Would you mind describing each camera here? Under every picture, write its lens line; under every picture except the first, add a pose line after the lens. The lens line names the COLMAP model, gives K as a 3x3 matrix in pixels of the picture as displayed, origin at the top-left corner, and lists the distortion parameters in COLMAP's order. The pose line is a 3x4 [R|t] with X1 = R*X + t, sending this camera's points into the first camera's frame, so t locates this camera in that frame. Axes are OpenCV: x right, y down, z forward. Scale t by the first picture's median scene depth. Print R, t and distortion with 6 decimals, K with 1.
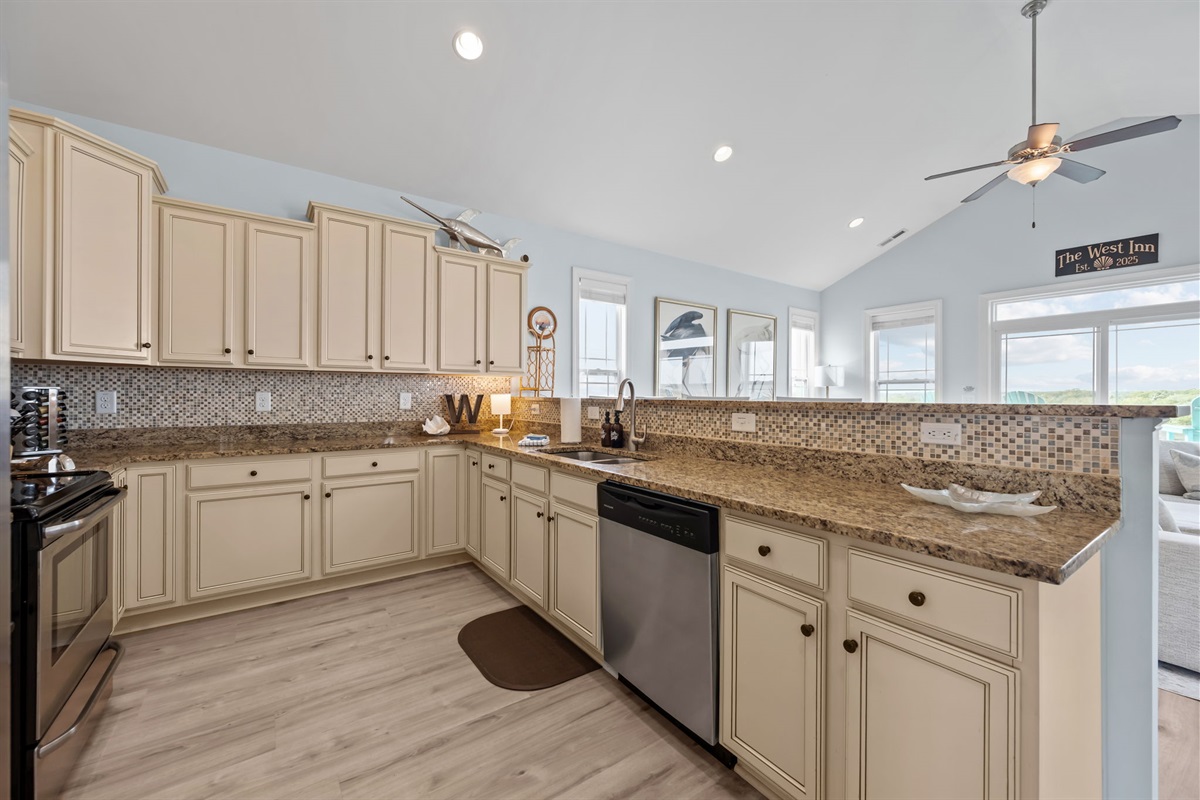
lens RADIAL K [[474.9, 0, 608.6], [0, 474.9, 394.1], [0, 0, 1]] dist [0.000530, 0.000105]
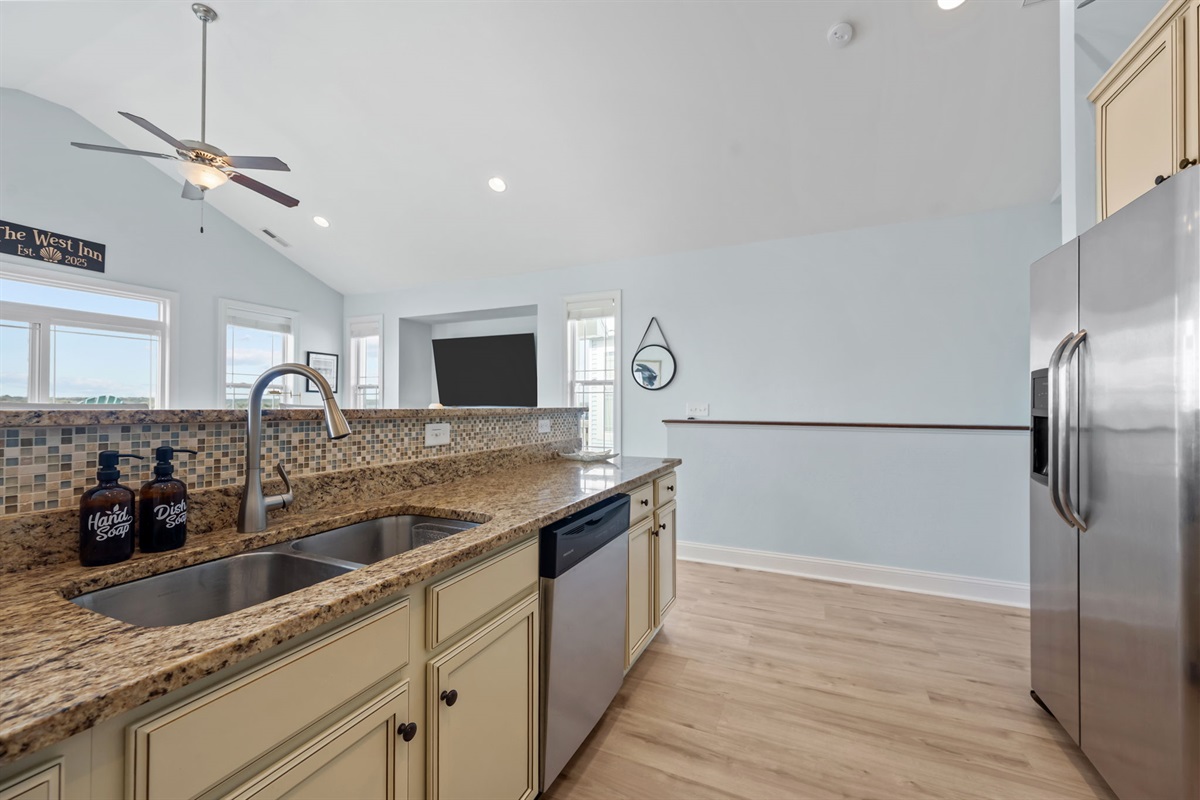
lens RADIAL K [[474.9, 0, 608.6], [0, 474.9, 394.1], [0, 0, 1]] dist [0.000530, 0.000105]
pose [[-0.507344, 0.015145, 0.861611, -0.563564], [-0.006795, 0.999744, -0.021574, 0.004186], [-0.861717, -0.016800, -0.507111, 1.110028]]
